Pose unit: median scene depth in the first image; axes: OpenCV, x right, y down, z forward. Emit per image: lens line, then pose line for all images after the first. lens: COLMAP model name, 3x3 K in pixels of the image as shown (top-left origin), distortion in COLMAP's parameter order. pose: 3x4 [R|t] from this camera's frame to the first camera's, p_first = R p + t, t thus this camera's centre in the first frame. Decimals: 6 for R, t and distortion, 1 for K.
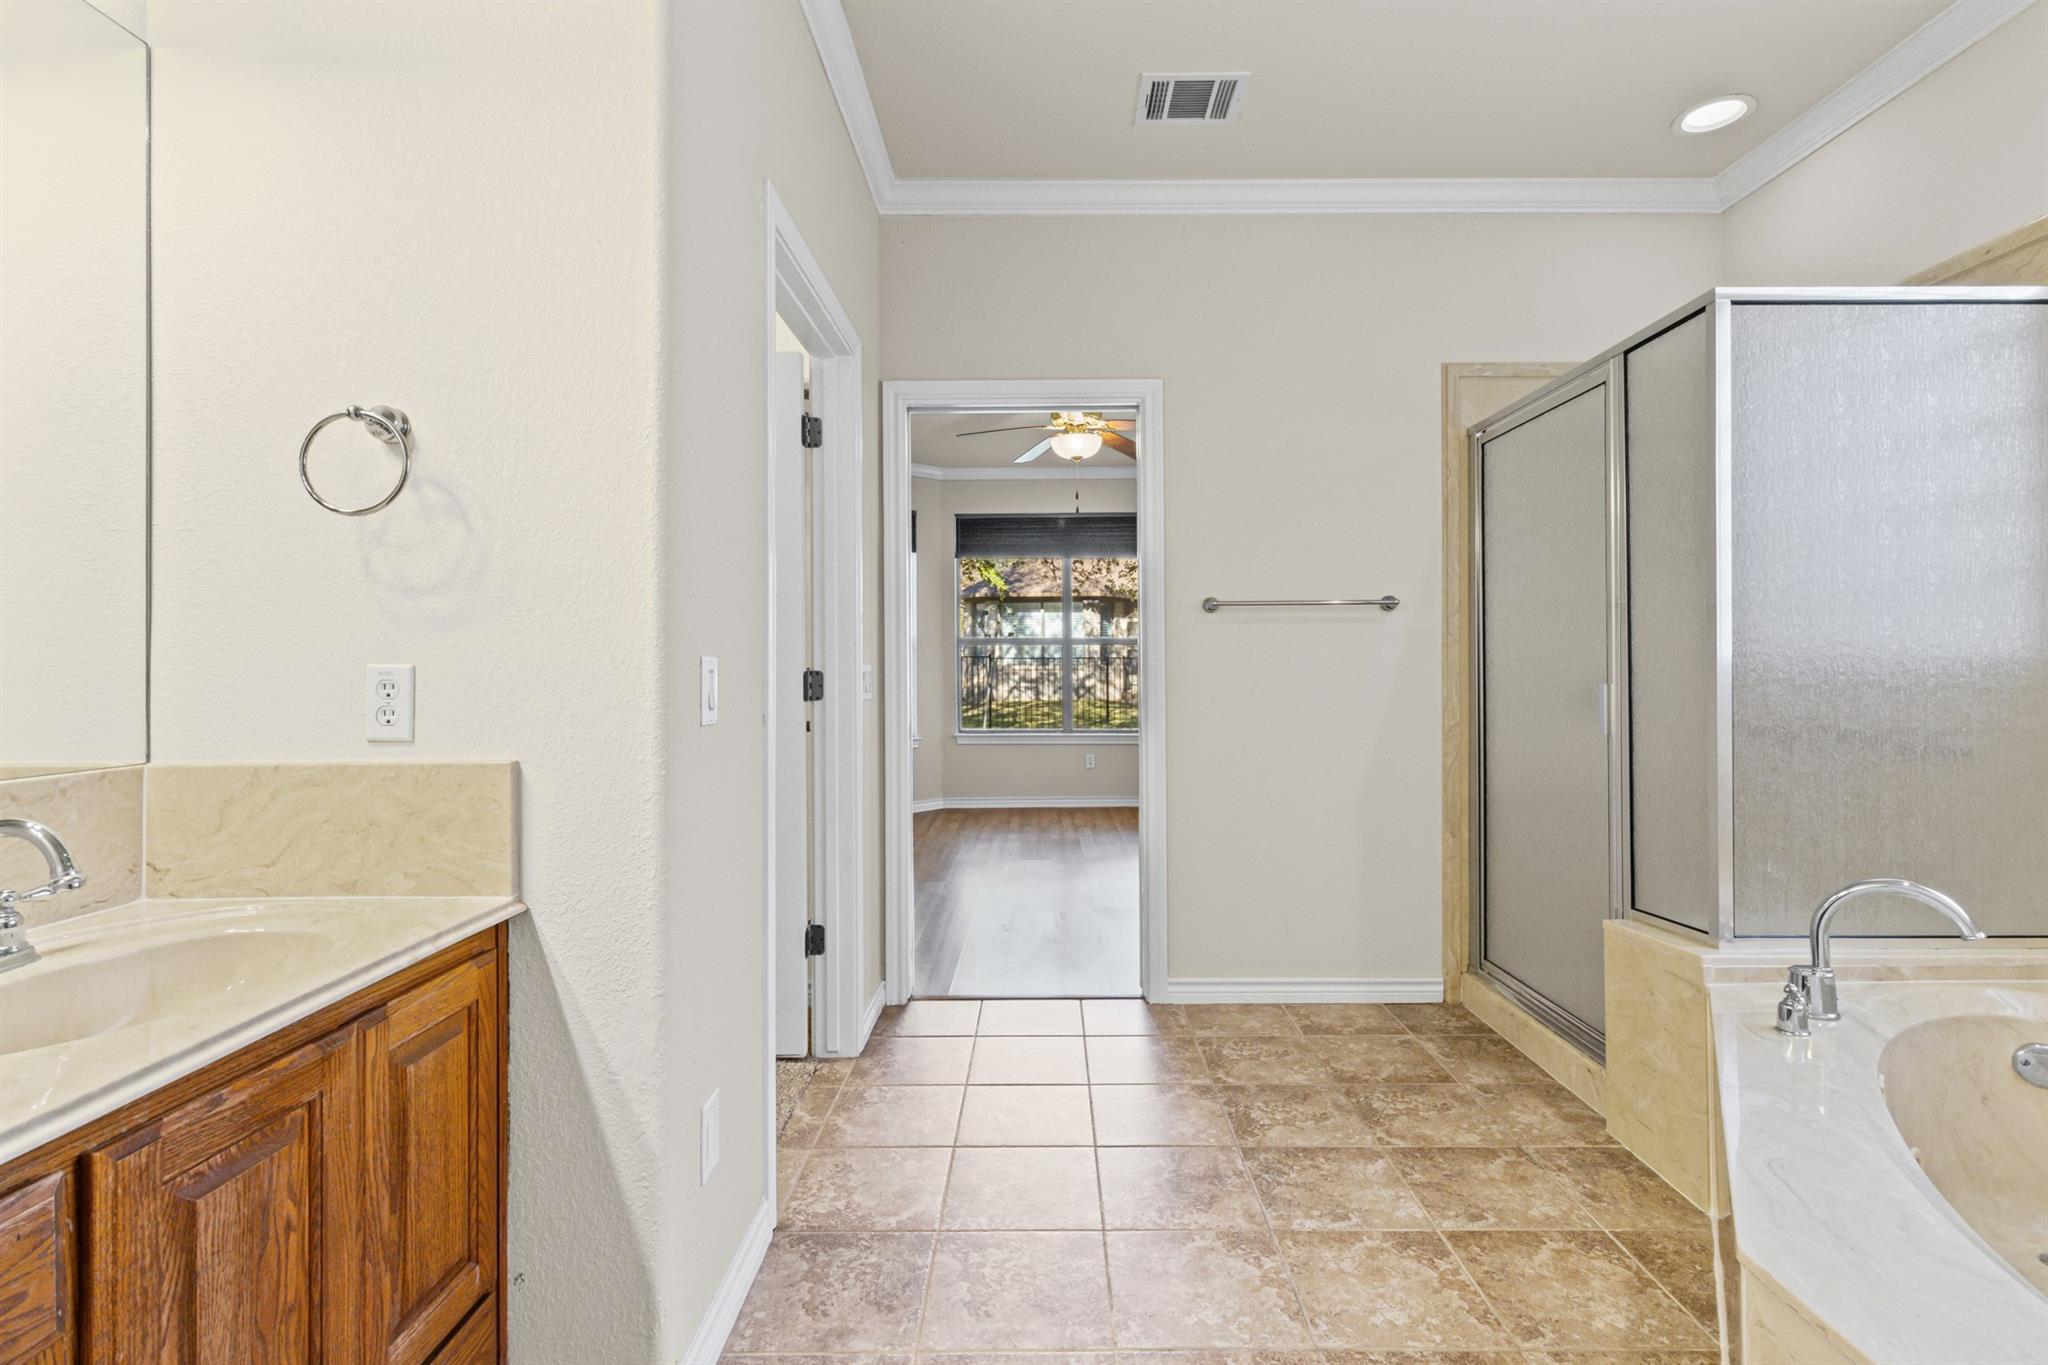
lens RADIAL K [[949.7, 0, 1029.5], [0, 949.7, 668.4], [0, 0, 1]] dist [0.001038, 0.000403]
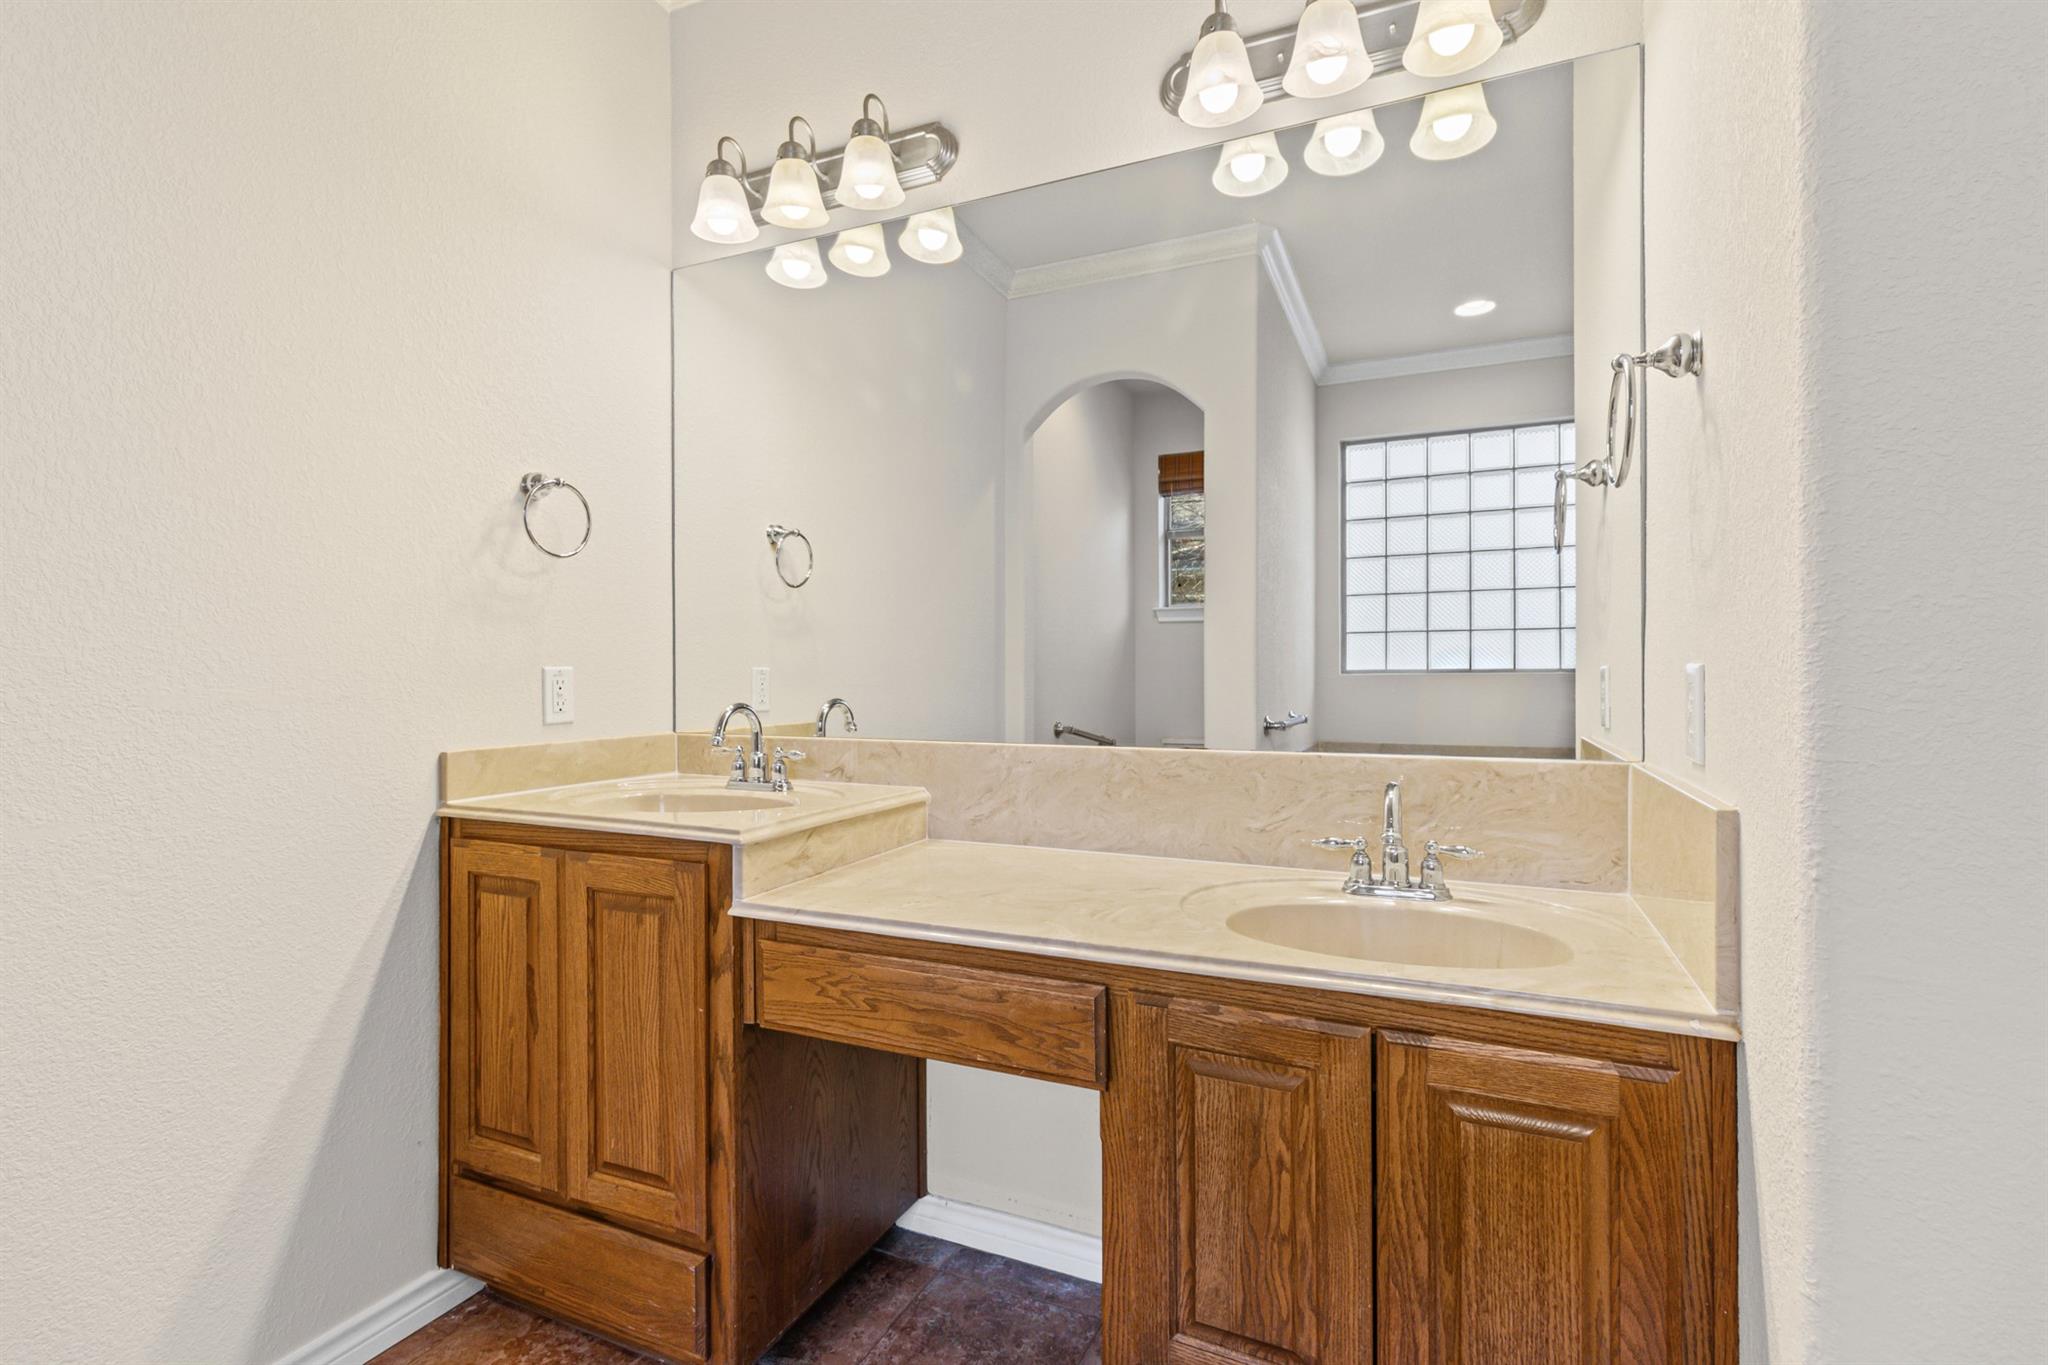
lens RADIAL K [[949.7, 0, 1028.9], [0, 949.7, 673.0], [0, 0, 1]] dist [0.001038, 0.000403]
pose [[-0.397334, 0.009086, -0.917629, 0.377574], [0.002165, 0.999957, 0.008963, -0.007938], [0.917671, 0.001575, -0.397337, 1.183596]]
